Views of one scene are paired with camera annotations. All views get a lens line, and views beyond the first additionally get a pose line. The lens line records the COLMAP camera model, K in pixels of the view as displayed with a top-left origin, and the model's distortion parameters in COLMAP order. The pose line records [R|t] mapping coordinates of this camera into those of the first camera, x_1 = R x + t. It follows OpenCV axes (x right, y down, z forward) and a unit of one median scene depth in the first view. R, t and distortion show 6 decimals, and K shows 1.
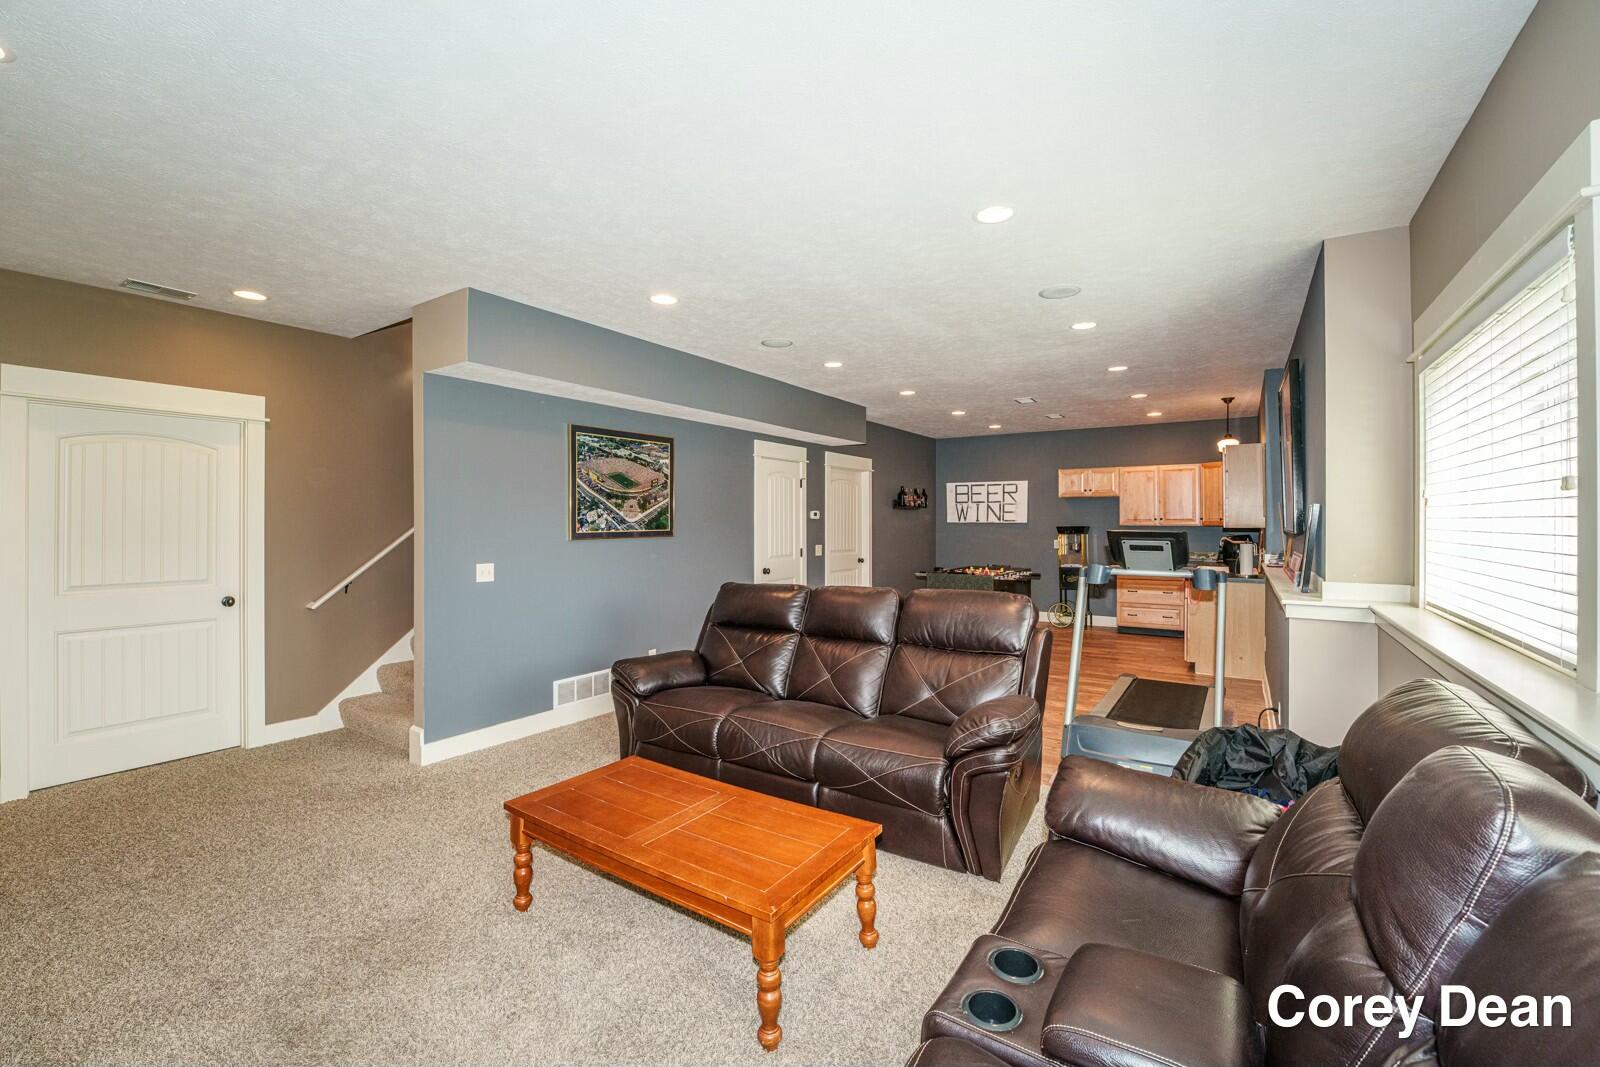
lens RADIAL K [[656.5, 0, 804.6], [0, 656.5, 526.1], [0, 0, 1]] dist [-0.018176, 0.000023]
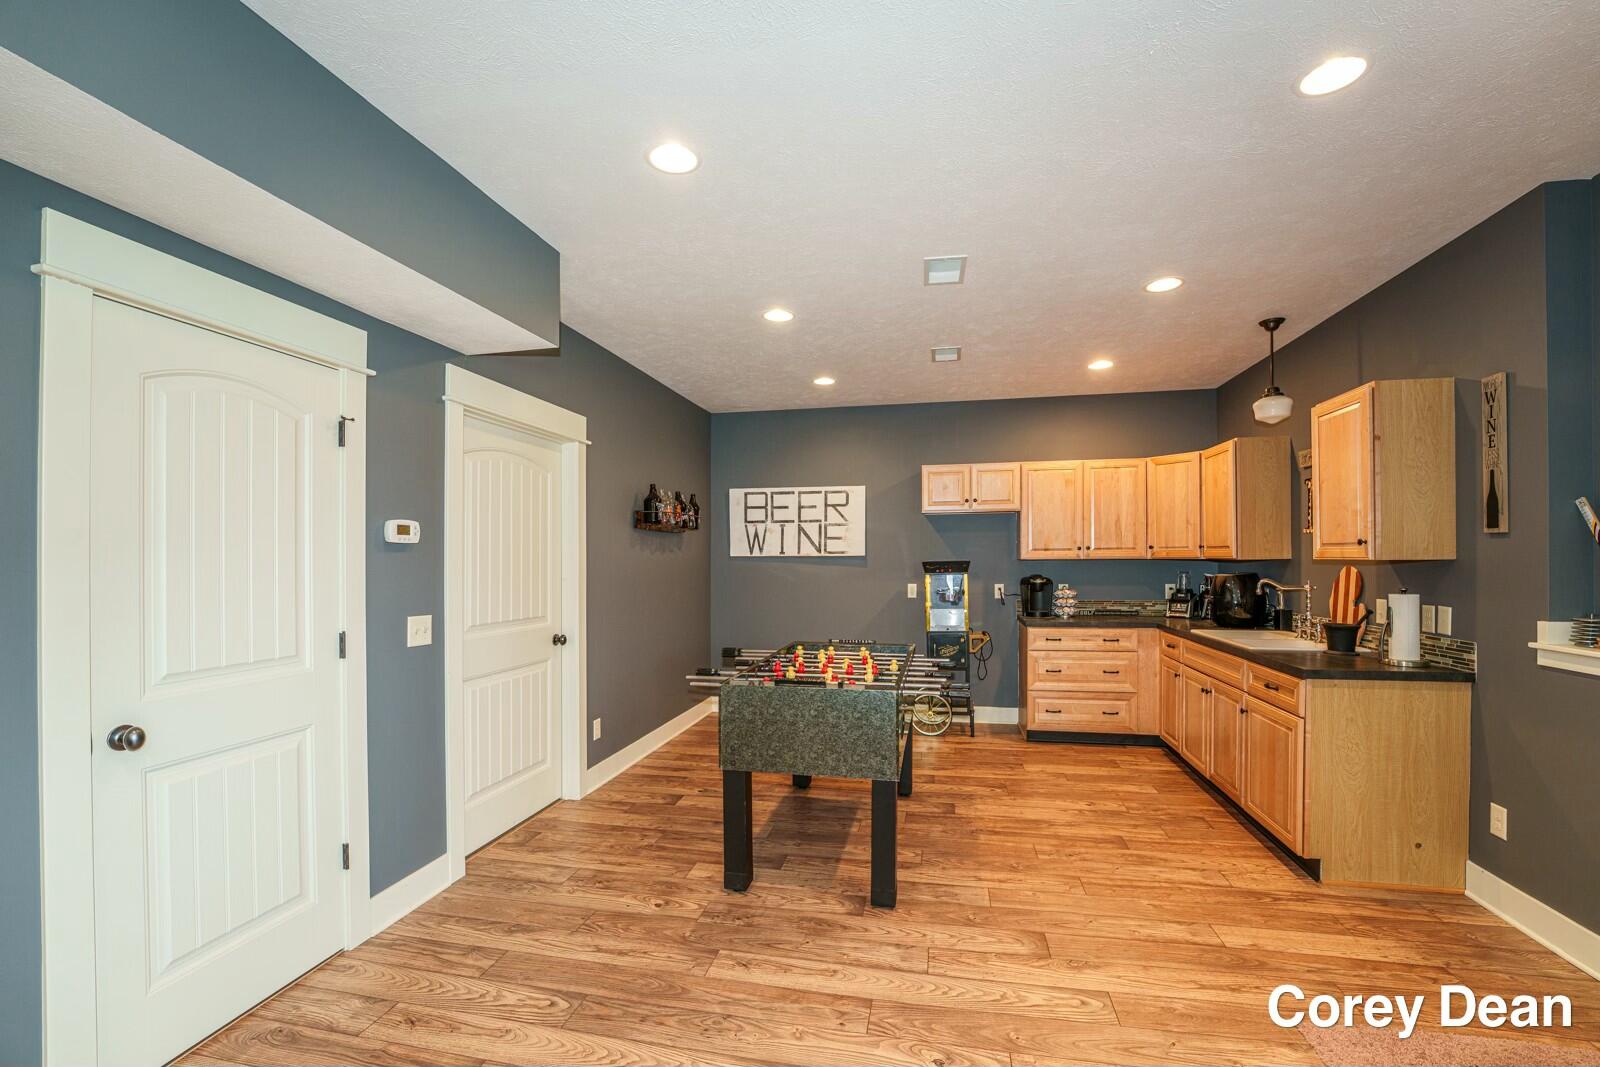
lens RADIAL K [[656.5, 0, 814.0], [0, 656.5, 560.9], [0, 0, 1]] dist [-0.018176, 0.000023]
pose [[0.924450, -0.005366, 0.381265, 0.066881], [0.006959, 0.999972, -0.002800, 0.000973], [-0.381240, 0.005241, 0.924461, 0.461240]]
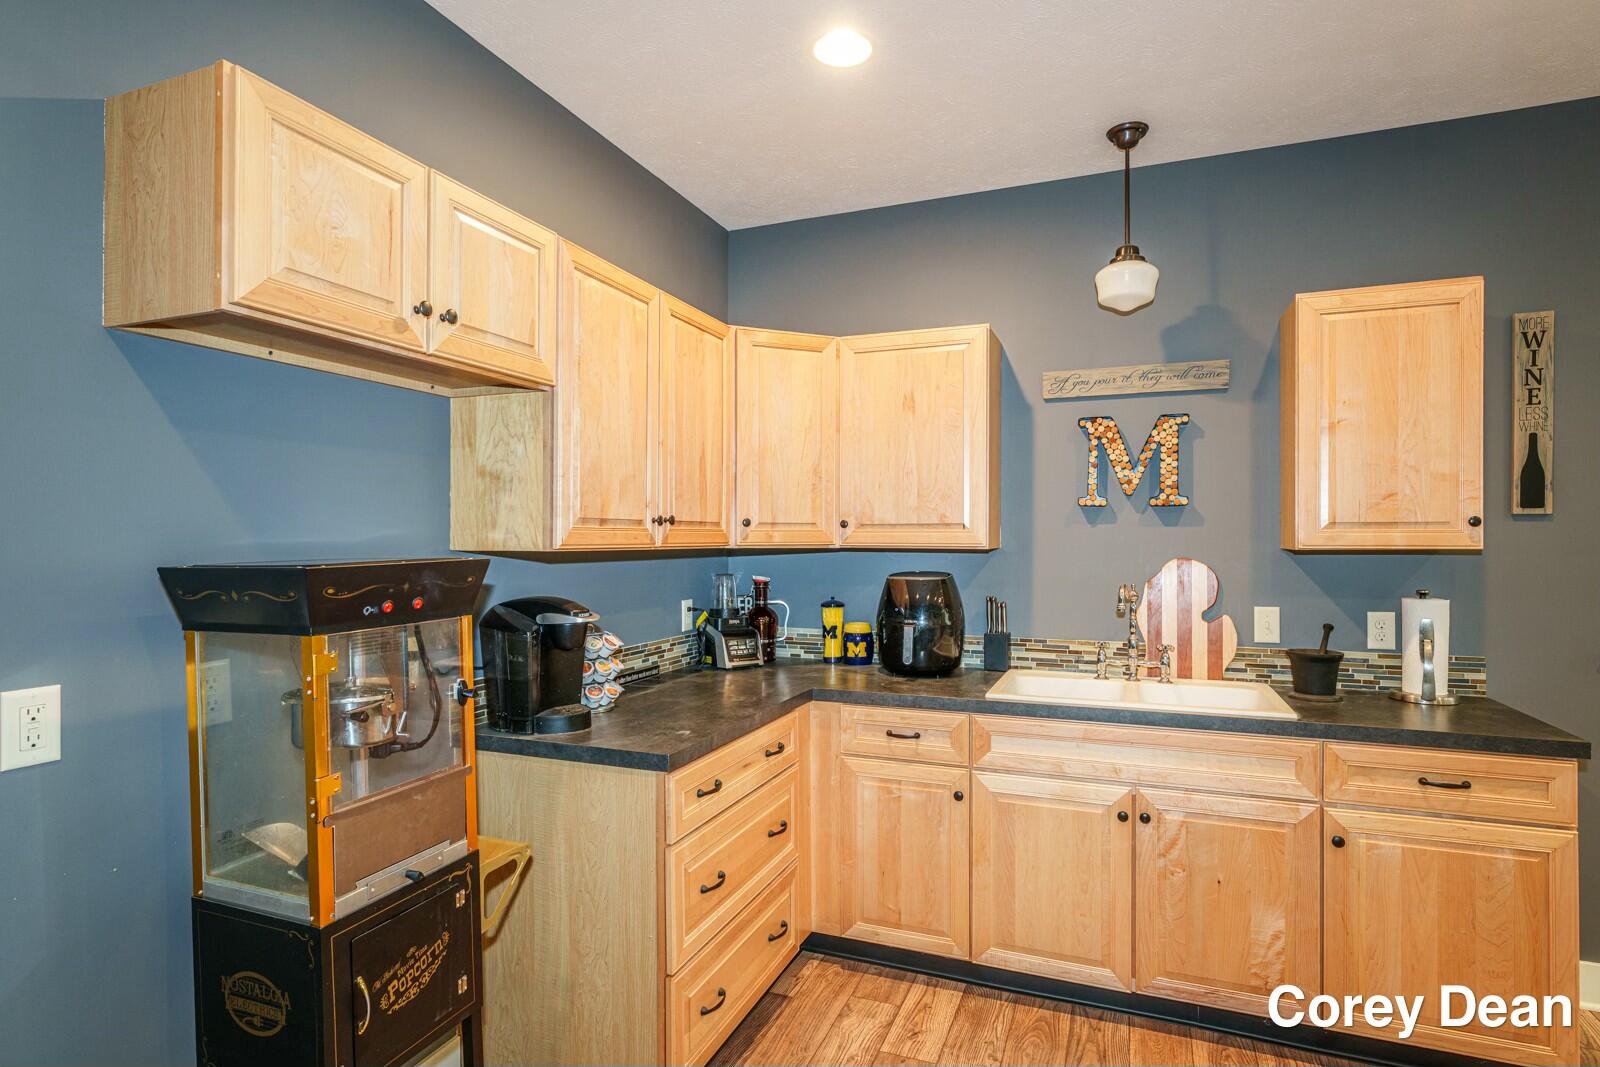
lens RADIAL K [[823.0, 0, 803.4], [0, 823.0, 532.4], [0, 0, 1]] dist [0.009890, 0.000909]
pose [[-0.212184, 0.011519, 0.977162, 0.213182], [0.009924, 0.999904, -0.009632, -0.002980], [-0.977179, 0.007654, -0.212278, 0.879413]]
